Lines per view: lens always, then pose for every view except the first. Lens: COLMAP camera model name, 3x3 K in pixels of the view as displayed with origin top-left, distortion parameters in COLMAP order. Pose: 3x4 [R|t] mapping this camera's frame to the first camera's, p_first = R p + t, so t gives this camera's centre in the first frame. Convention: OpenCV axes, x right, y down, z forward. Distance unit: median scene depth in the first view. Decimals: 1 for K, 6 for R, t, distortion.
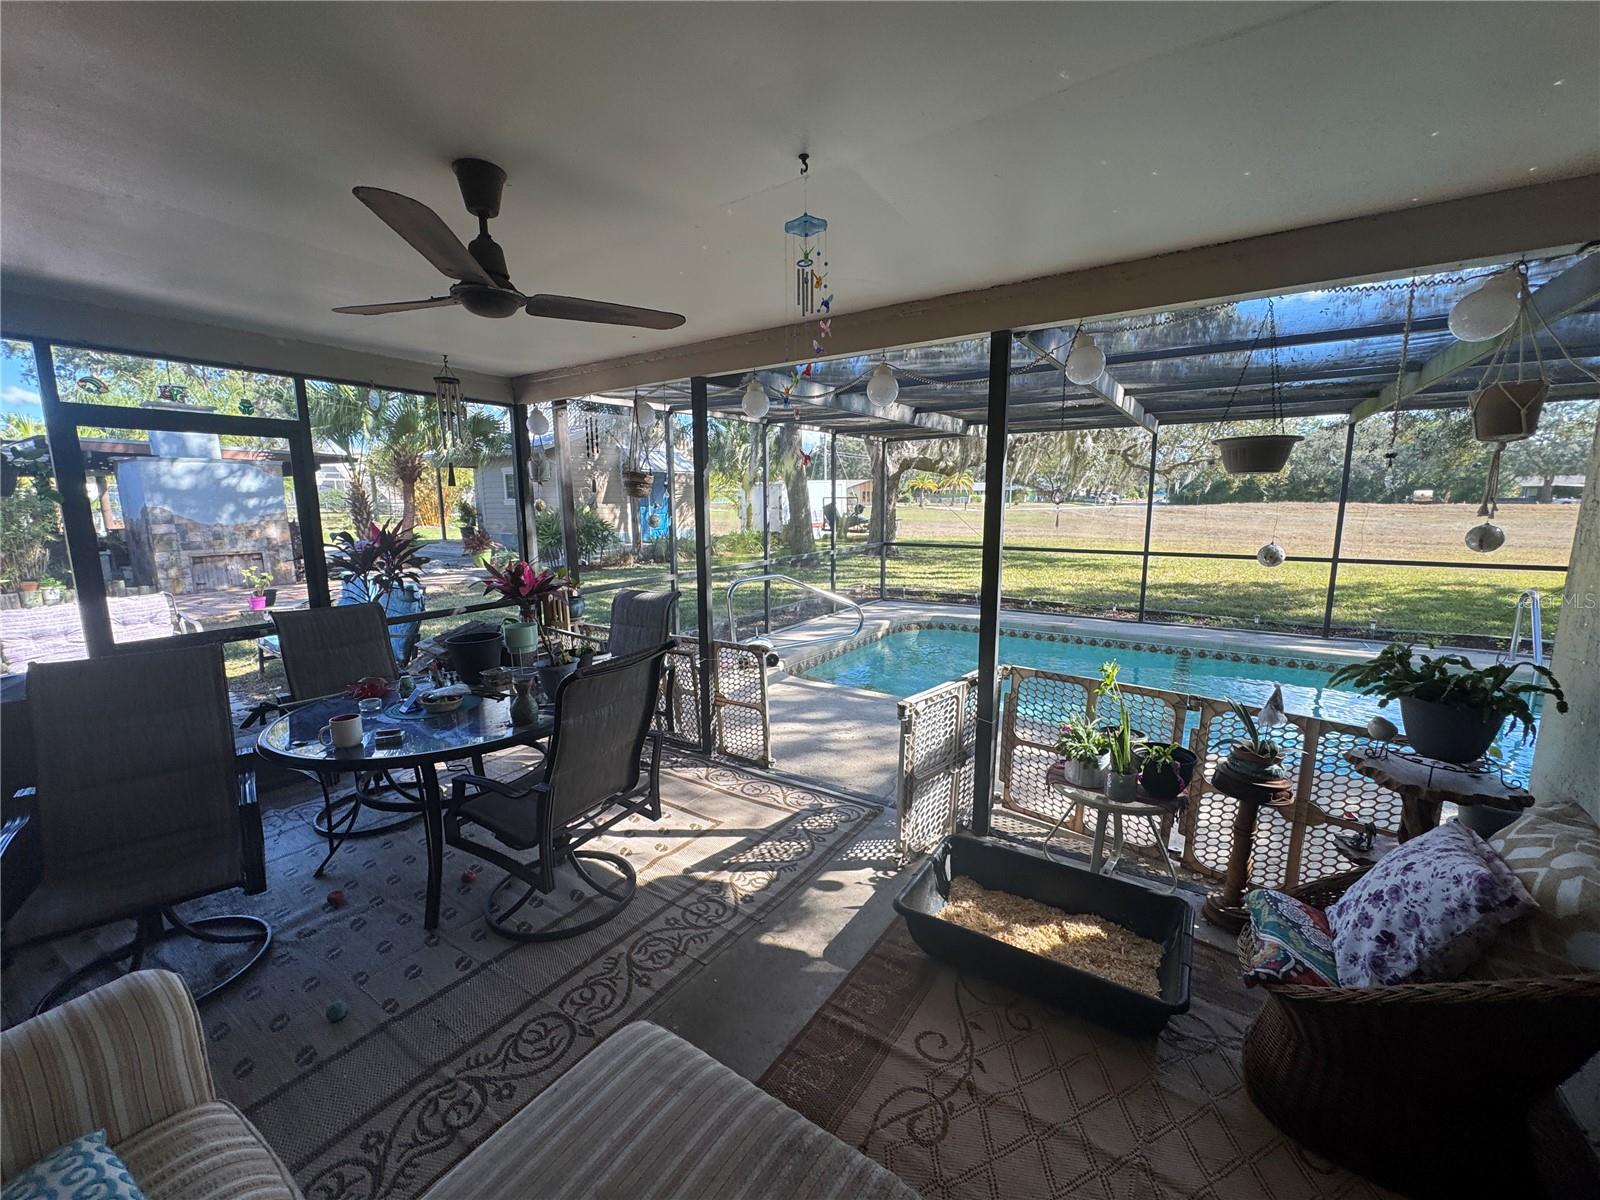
lens RADIAL K [[639.4, 0, 802.6], [0, 639.4, 600.3], [0, 0, 1]] dist [-0.001752, 0.000011]
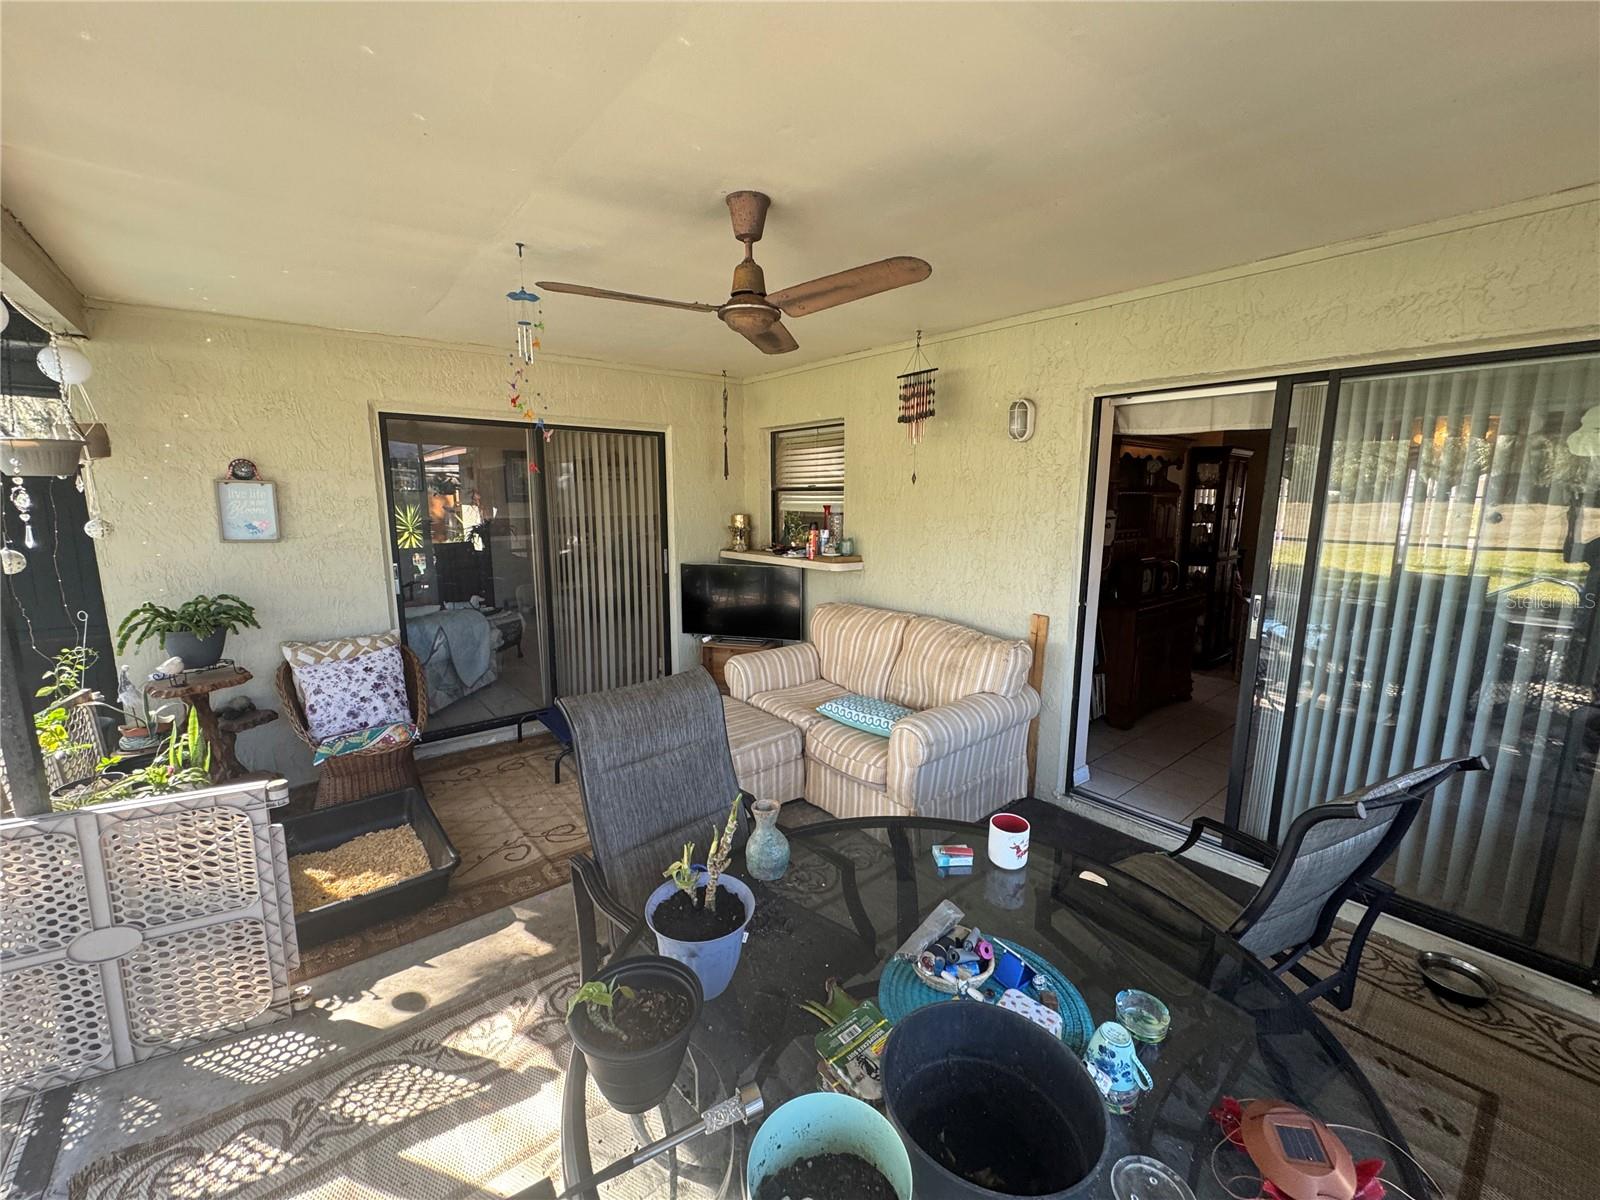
lens RADIAL K [[639.4, 0, 801.2], [0, 639.4, 598.1], [0, 0, 1]] dist [-0.001752, 0.000011]
pose [[-0.957576, -0.043042, 0.284949, -0.605479], [0.048905, 0.950170, 0.307871, -0.230747], [-0.284002, 0.308745, -0.907755, 1.418903]]
